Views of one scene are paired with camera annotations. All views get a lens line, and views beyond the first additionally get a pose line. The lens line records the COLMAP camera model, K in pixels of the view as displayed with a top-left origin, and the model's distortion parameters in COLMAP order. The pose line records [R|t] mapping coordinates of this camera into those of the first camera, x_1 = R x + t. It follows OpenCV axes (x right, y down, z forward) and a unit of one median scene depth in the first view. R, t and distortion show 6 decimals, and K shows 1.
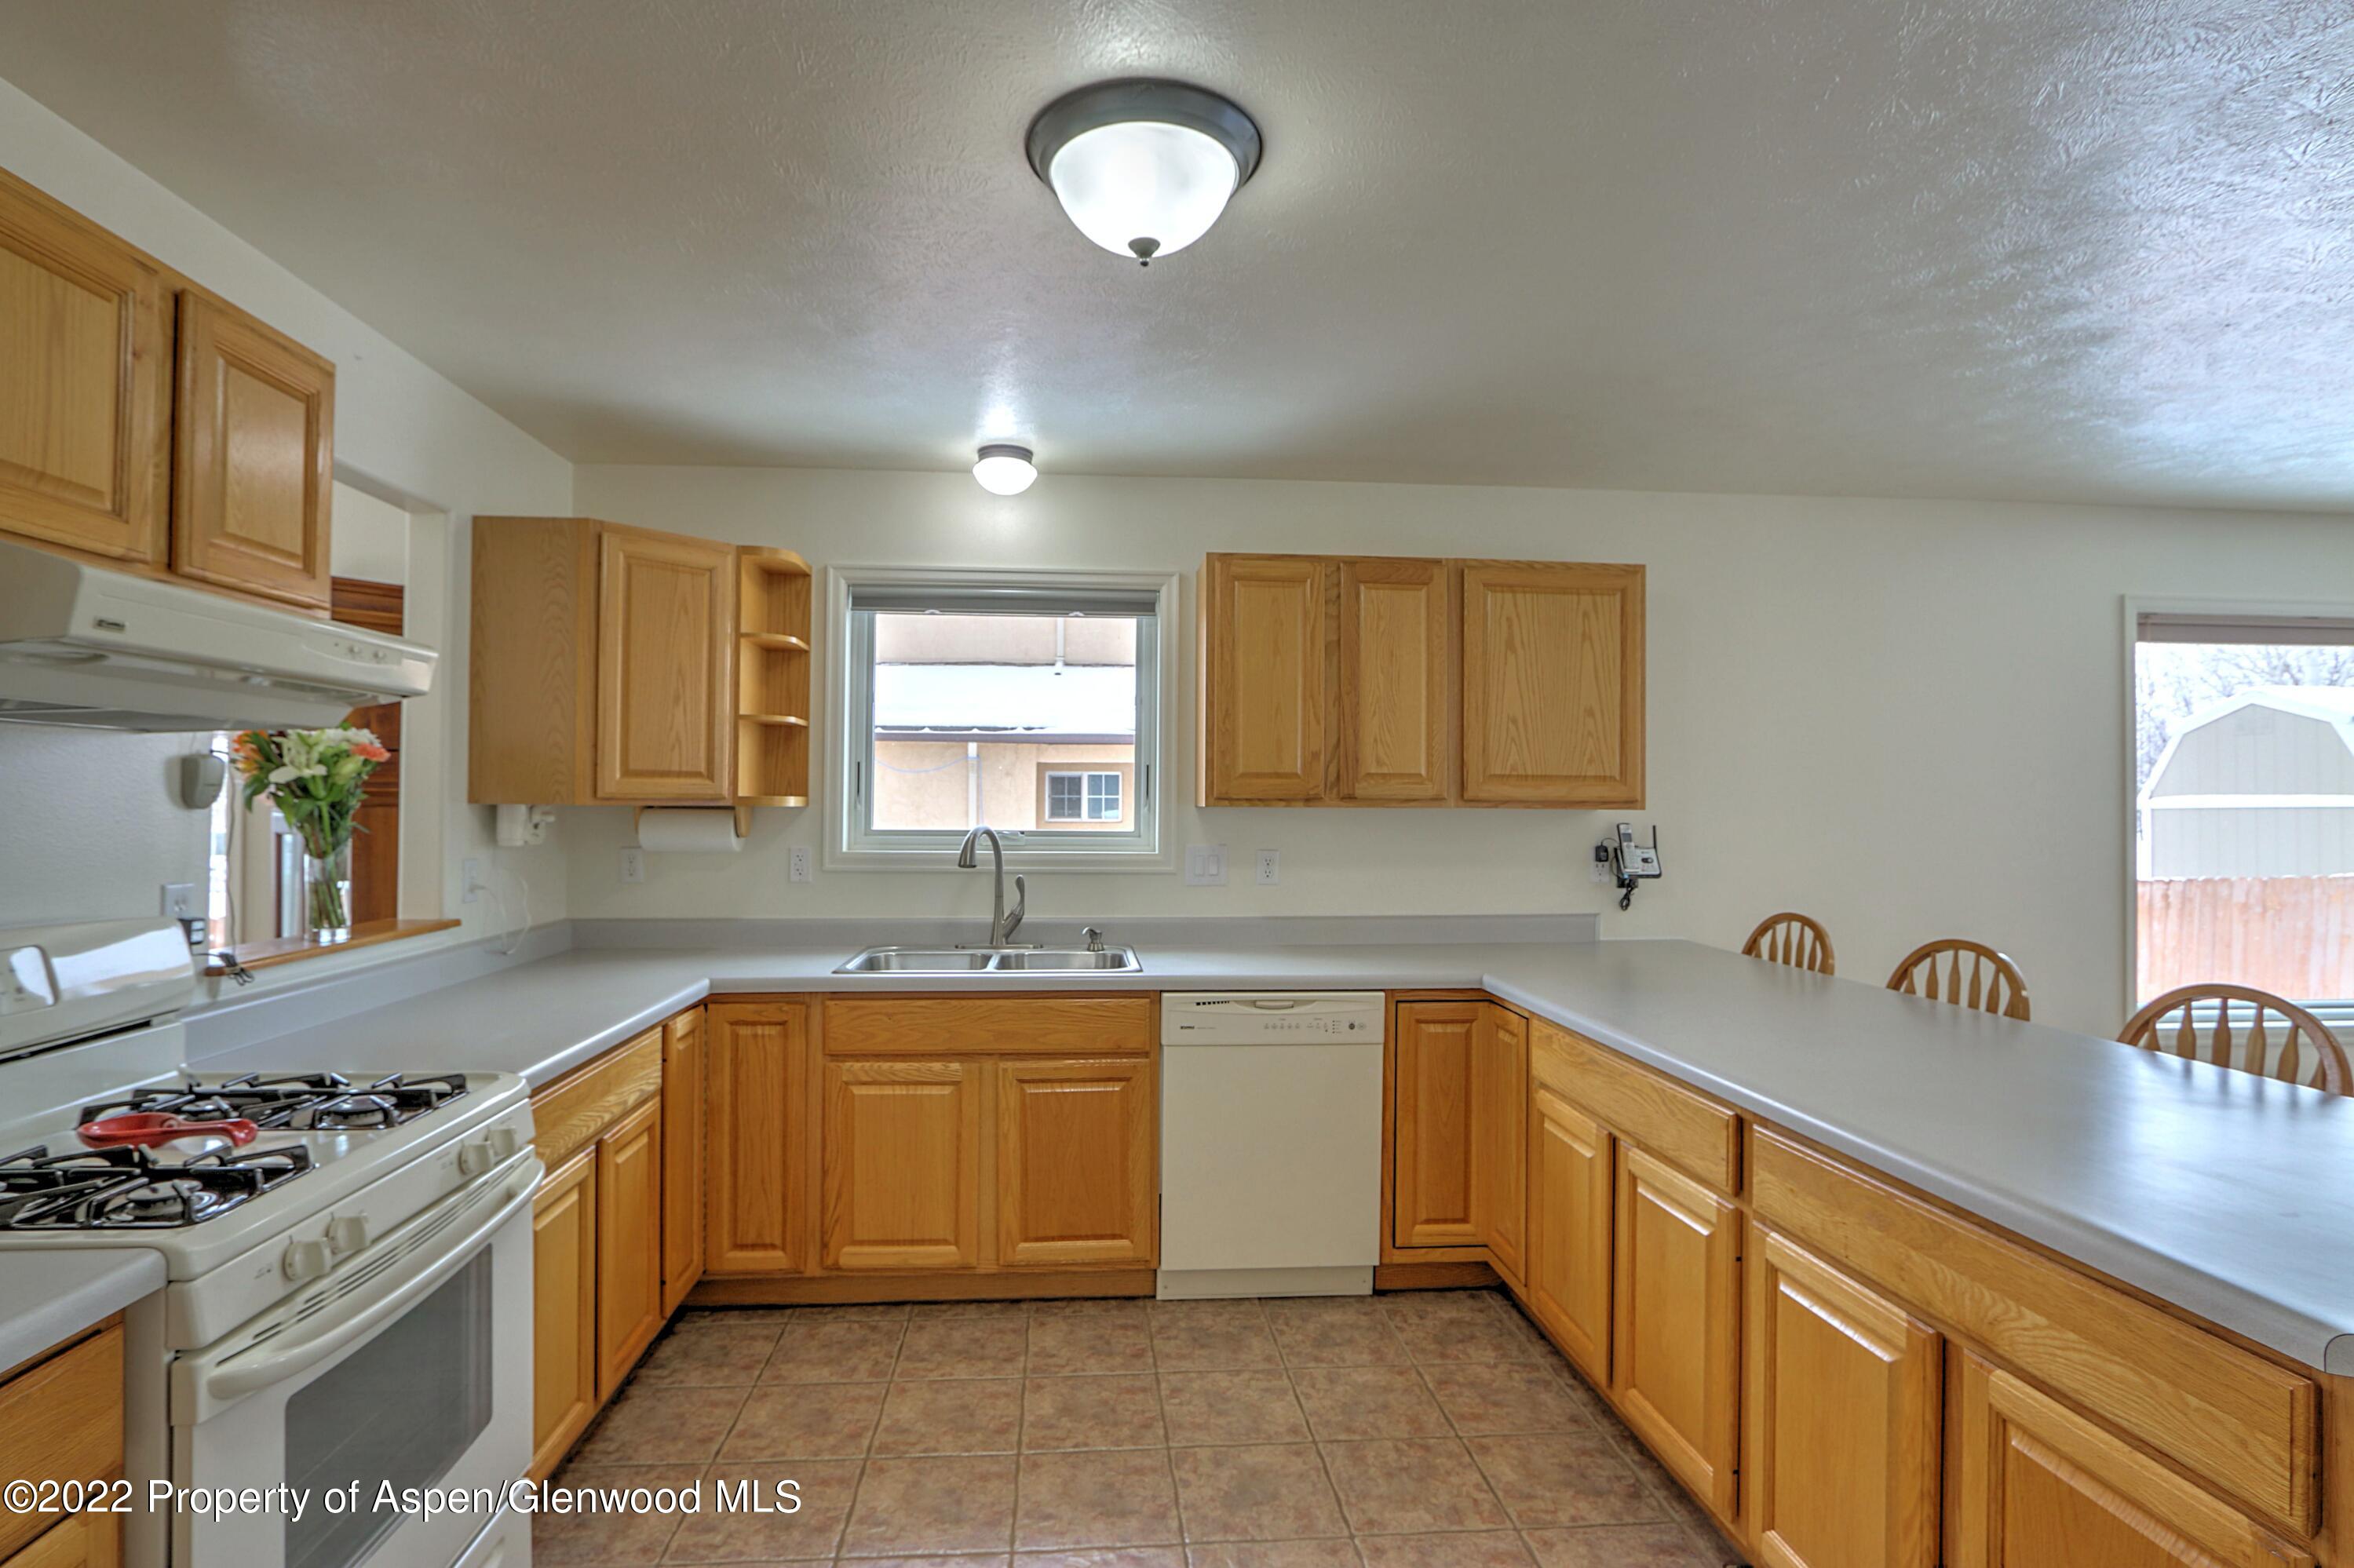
lens RADIAL K [[1135.8, 0, 1177.0], [0, 1135.8, 784.0], [0, 0, 1]] dist [-0.036895, -0.000201]
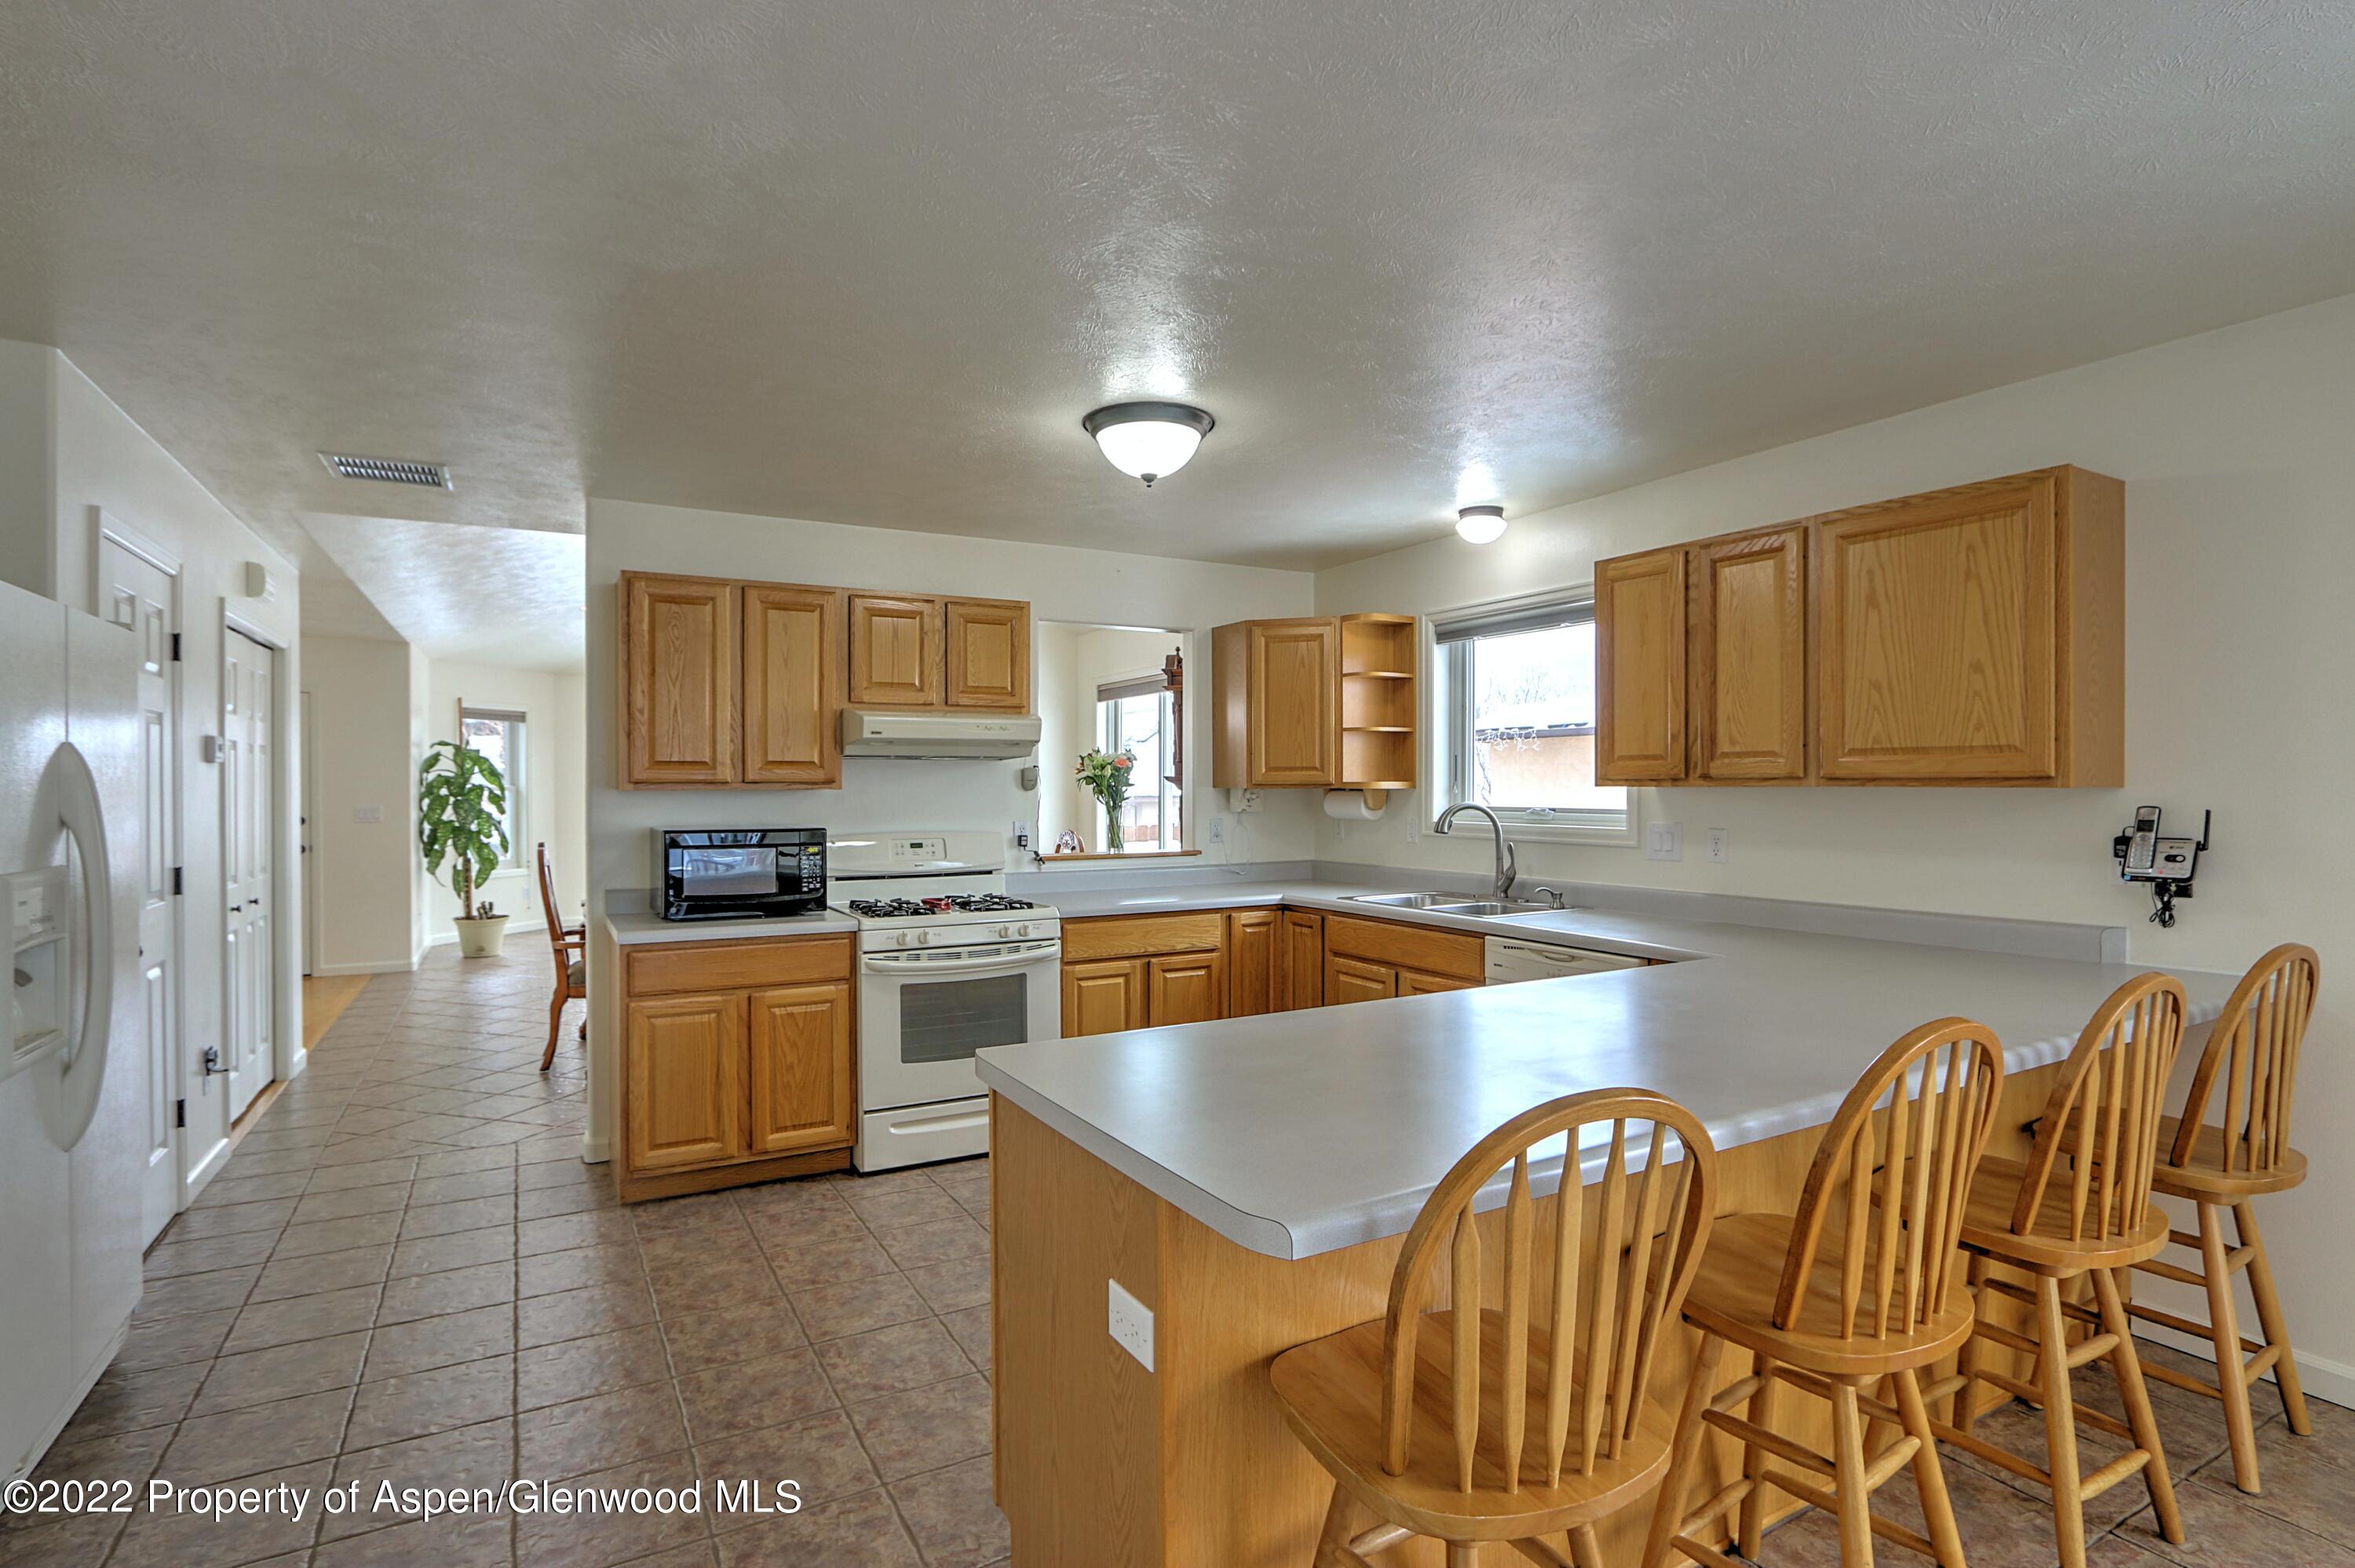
lens RADIAL K [[1163.1, 0, 1153.0], [0, 1163.1, 788.8], [0, 0, 1]] dist [-0.002005, 0.000291]
pose [[0.412927, -0.005595, -0.910747, 0.884823], [0.019990, 0.999796, 0.002921, 0.009462], [0.910545, -0.019412, 0.412955, 0.115958]]
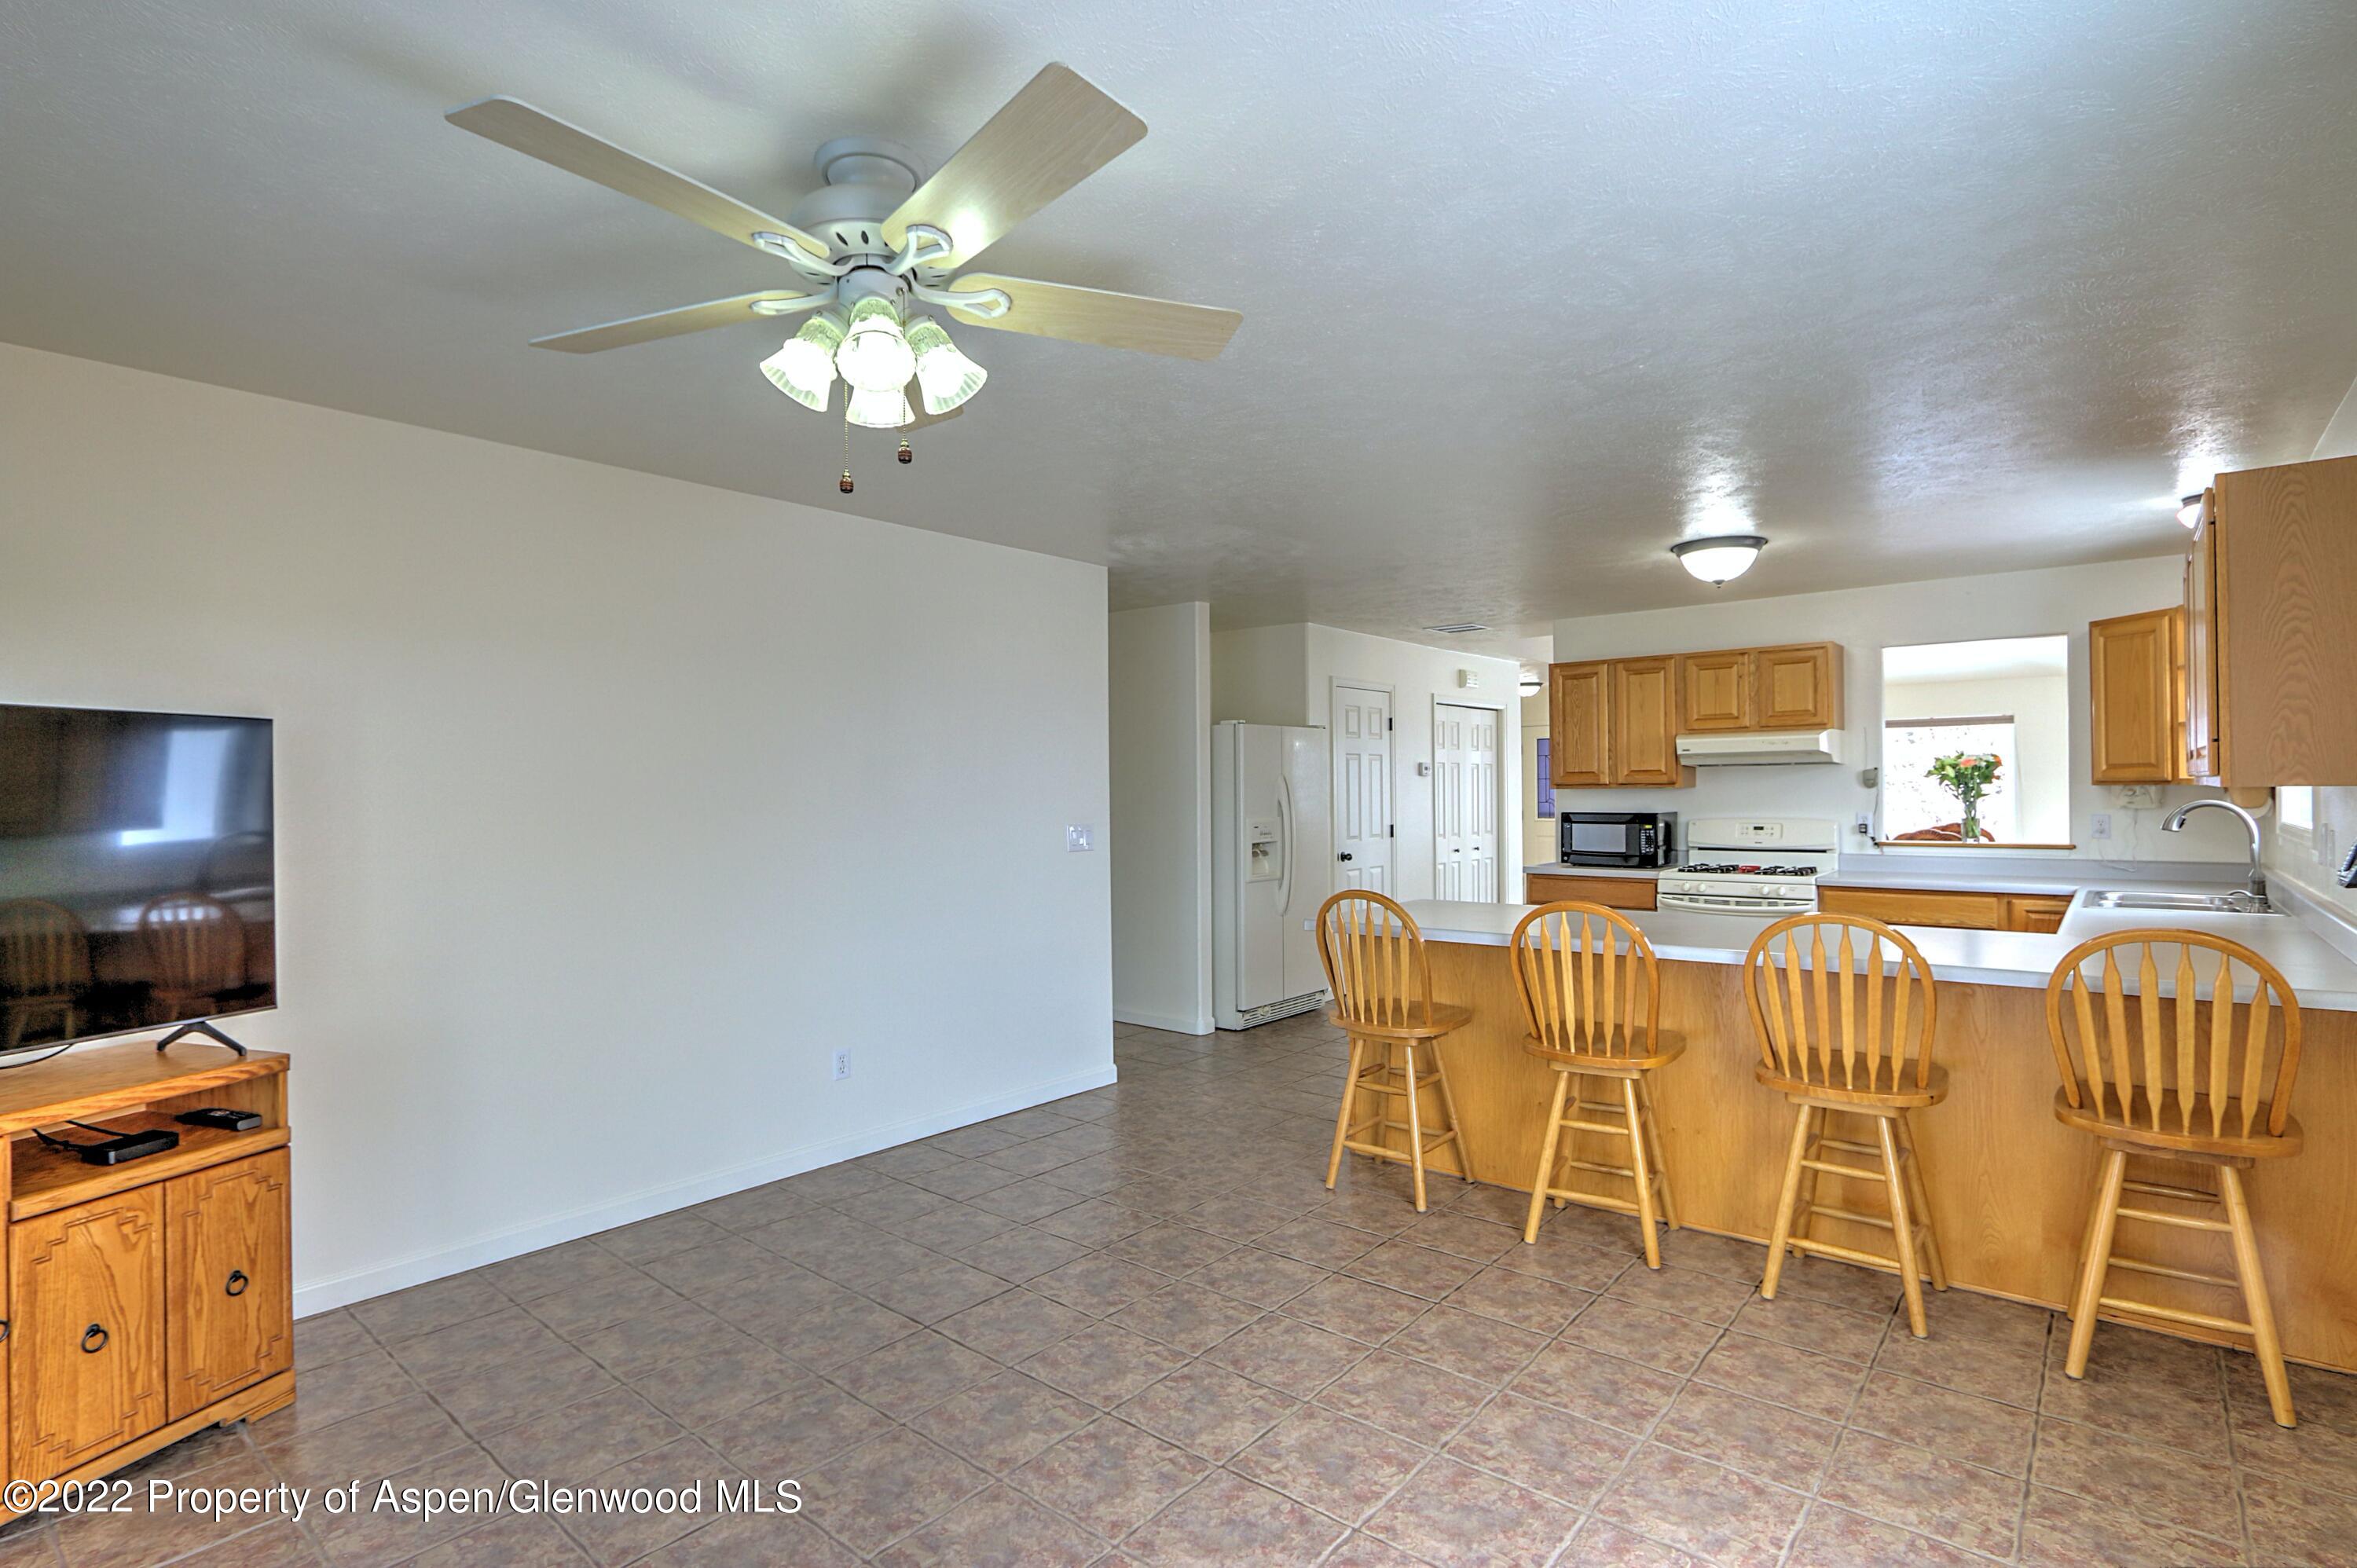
lens RADIAL K [[1164.2, 0, 1154.0], [0, 1164.2, 788.8], [0, 0, 1]] dist [-0.002005, 0.000291]
pose [[-0.700351, 0.000171, -0.713799, 1.559065], [0.016396, 0.999740, -0.015848, 0.024712], [0.713610, -0.022802, -0.700172, 1.051818]]
